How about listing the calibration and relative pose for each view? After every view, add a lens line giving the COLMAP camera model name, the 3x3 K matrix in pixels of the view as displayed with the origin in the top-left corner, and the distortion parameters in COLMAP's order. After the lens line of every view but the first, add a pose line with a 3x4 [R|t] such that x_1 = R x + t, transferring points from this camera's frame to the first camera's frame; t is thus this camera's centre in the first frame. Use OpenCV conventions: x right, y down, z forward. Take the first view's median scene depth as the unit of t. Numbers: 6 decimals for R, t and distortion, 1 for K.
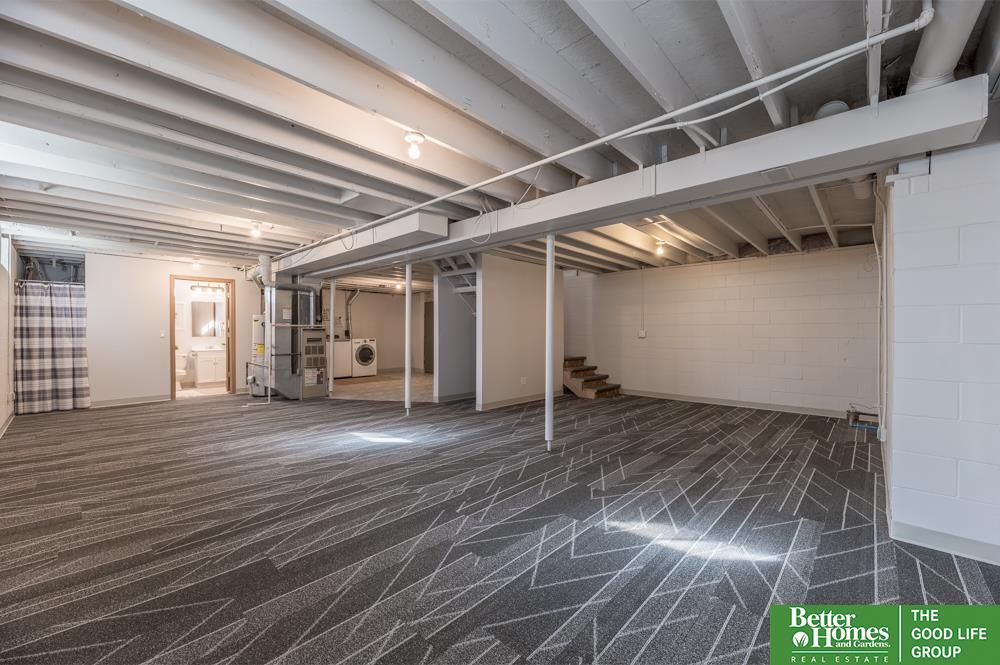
lens RADIAL K [[400.8, 0, 499.5], [0, 400.8, 330.6], [0, 0, 1]] dist [-0.001447, -0.002639]
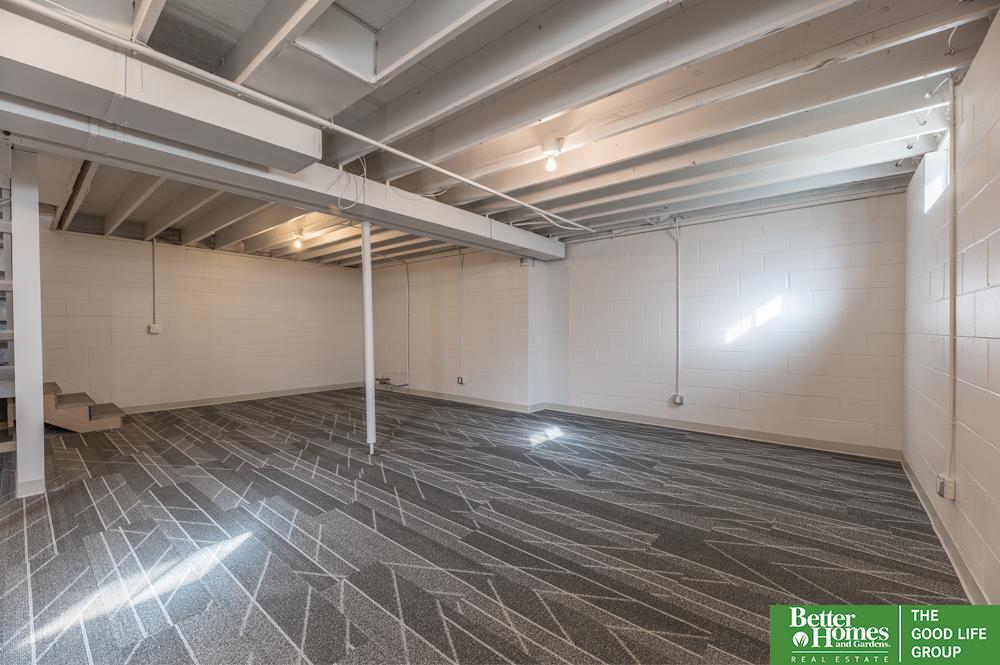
lens RADIAL K [[400.8, 0, 500.7], [0, 400.8, 335.6], [0, 0, 1]] dist [-0.001447, -0.002639]
pose [[-0.058215, -0.017182, 0.998156, -1.193499], [-0.007783, 0.999829, 0.016757, 0.006468], [-0.998274, -0.006793, -0.058339, 1.094376]]
